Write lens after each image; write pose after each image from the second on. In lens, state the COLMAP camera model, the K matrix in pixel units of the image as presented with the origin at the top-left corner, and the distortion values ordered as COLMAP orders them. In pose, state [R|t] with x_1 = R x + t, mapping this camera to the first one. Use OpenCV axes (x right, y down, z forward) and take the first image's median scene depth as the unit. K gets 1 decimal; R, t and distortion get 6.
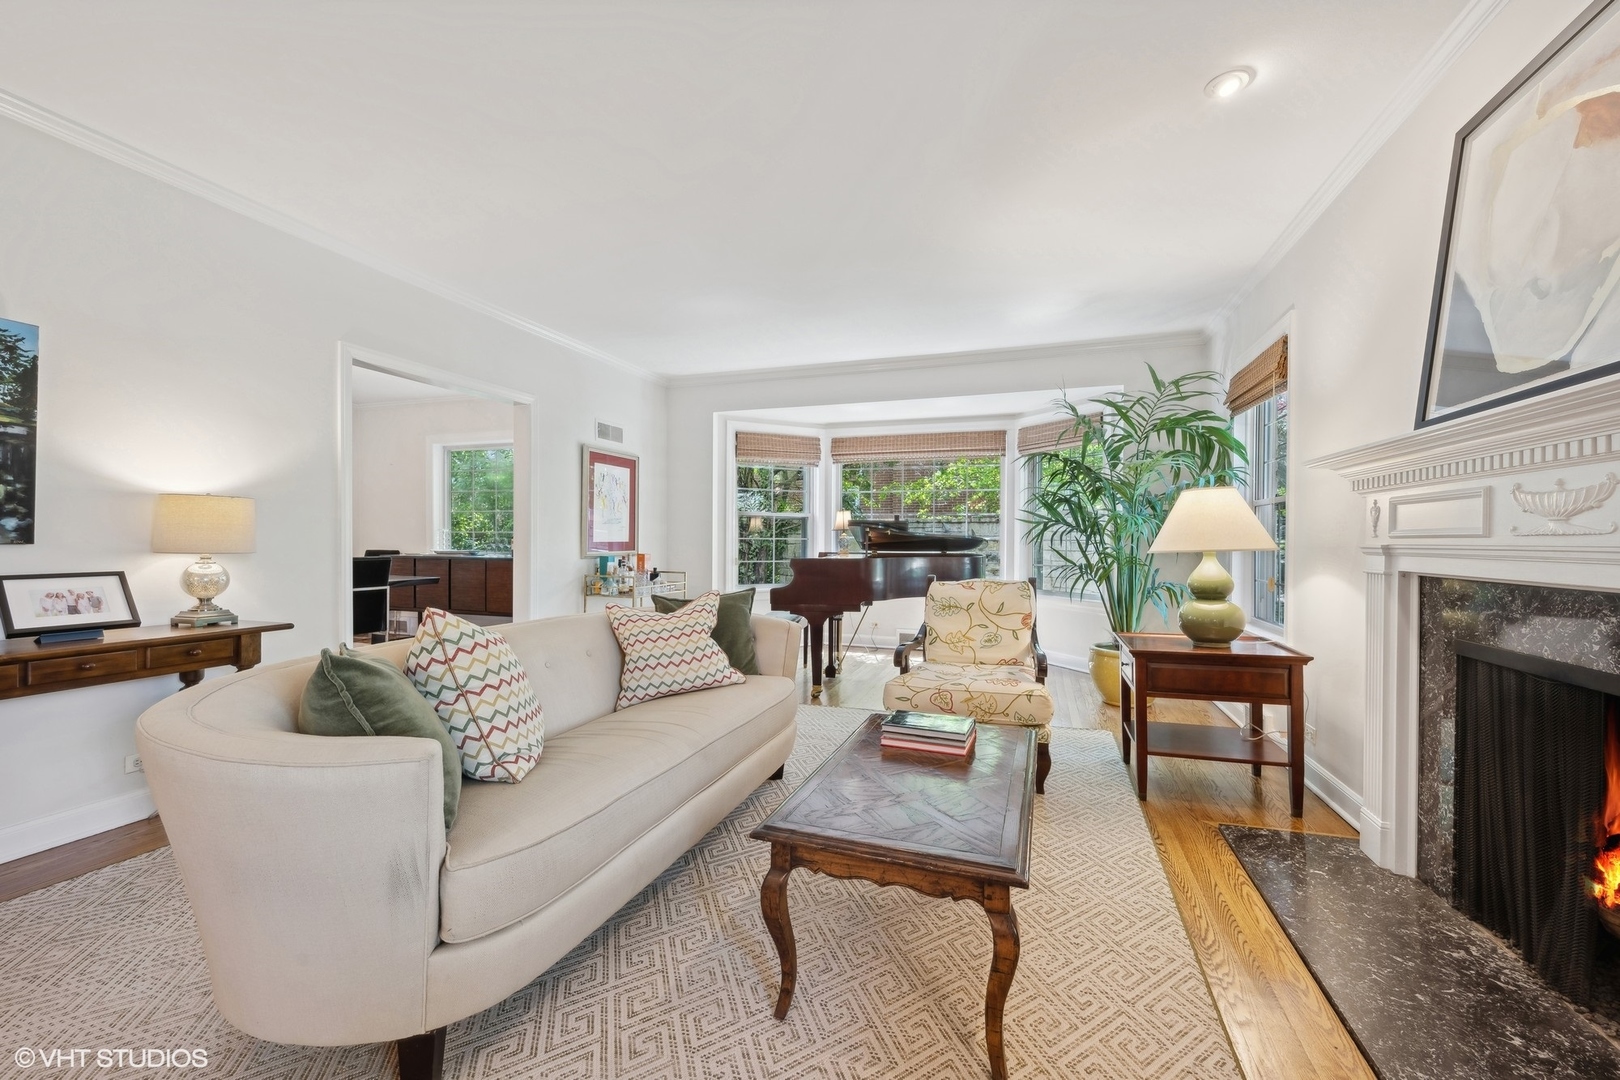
lens RADIAL K [[647.5, 0, 813.7], [0, 647.5, 541.3], [0, 0, 1]] dist [0.002798, 0.000522]
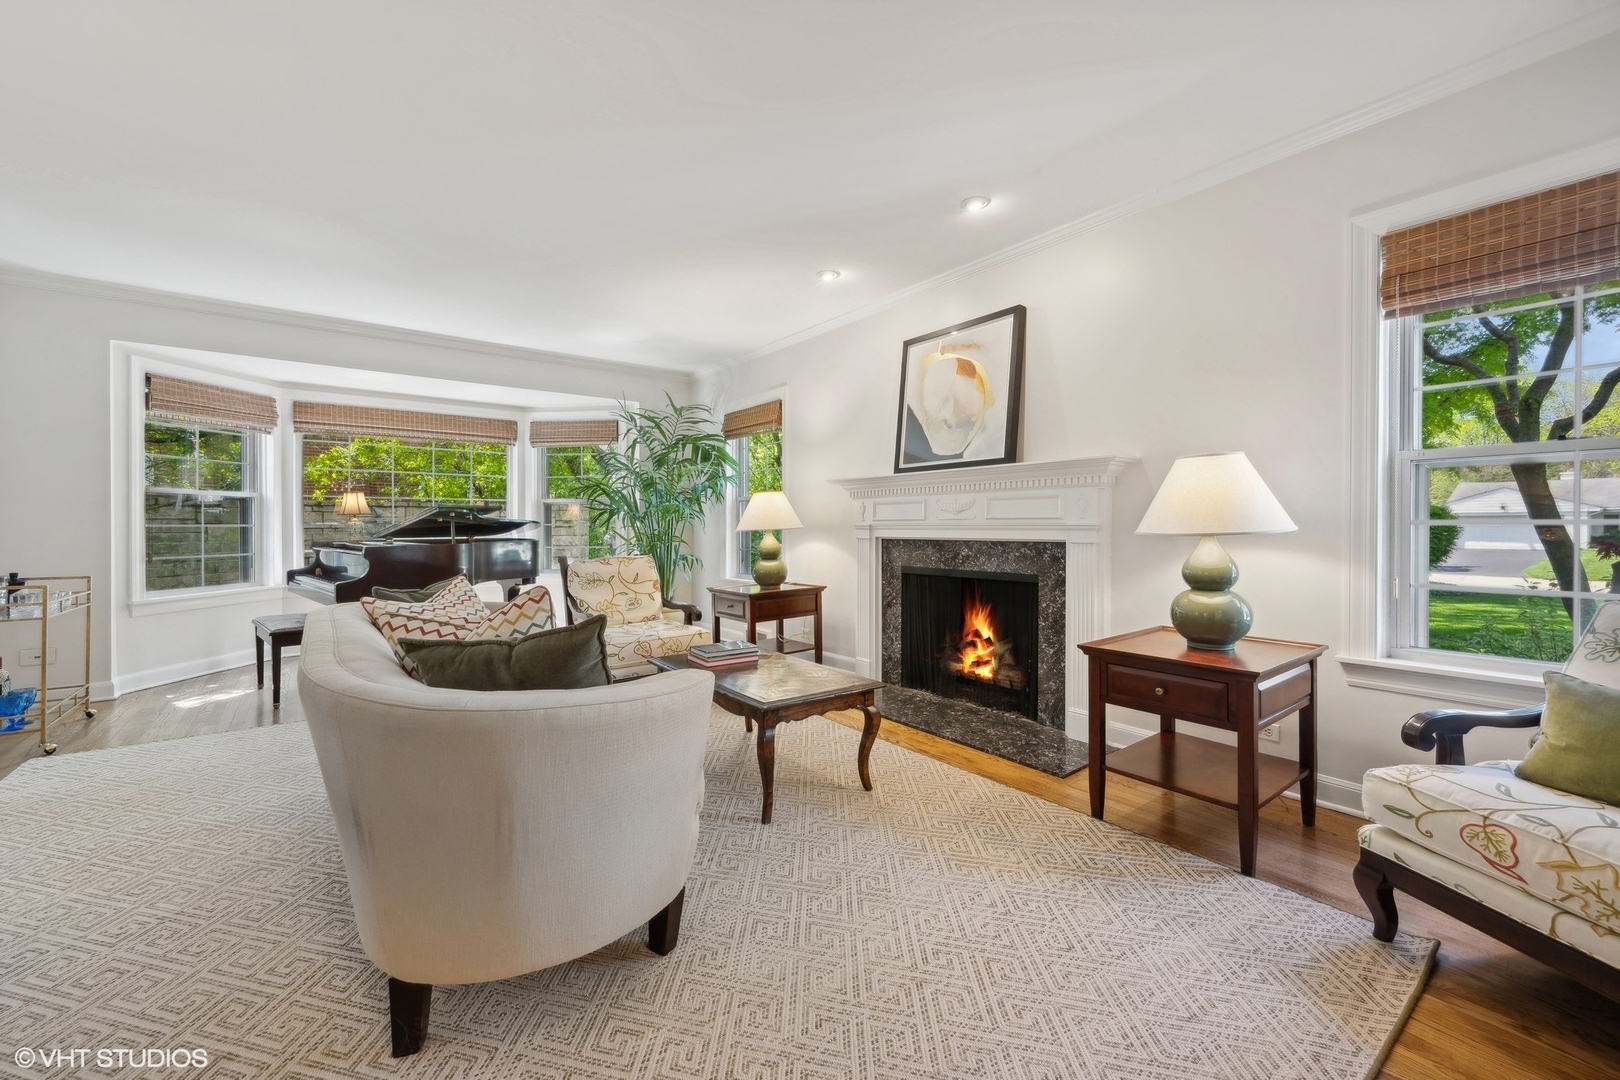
lens RADIAL K [[647.5, 0, 815.9], [0, 647.5, 530.0], [0, 0, 1]] dist [0.002798, 0.000522]
pose [[0.550286, -0.012049, 0.834889, -0.591541], [0.008624, 0.999925, 0.008747, 0.002043], [-0.834932, 0.002387, 0.550348, 0.011733]]
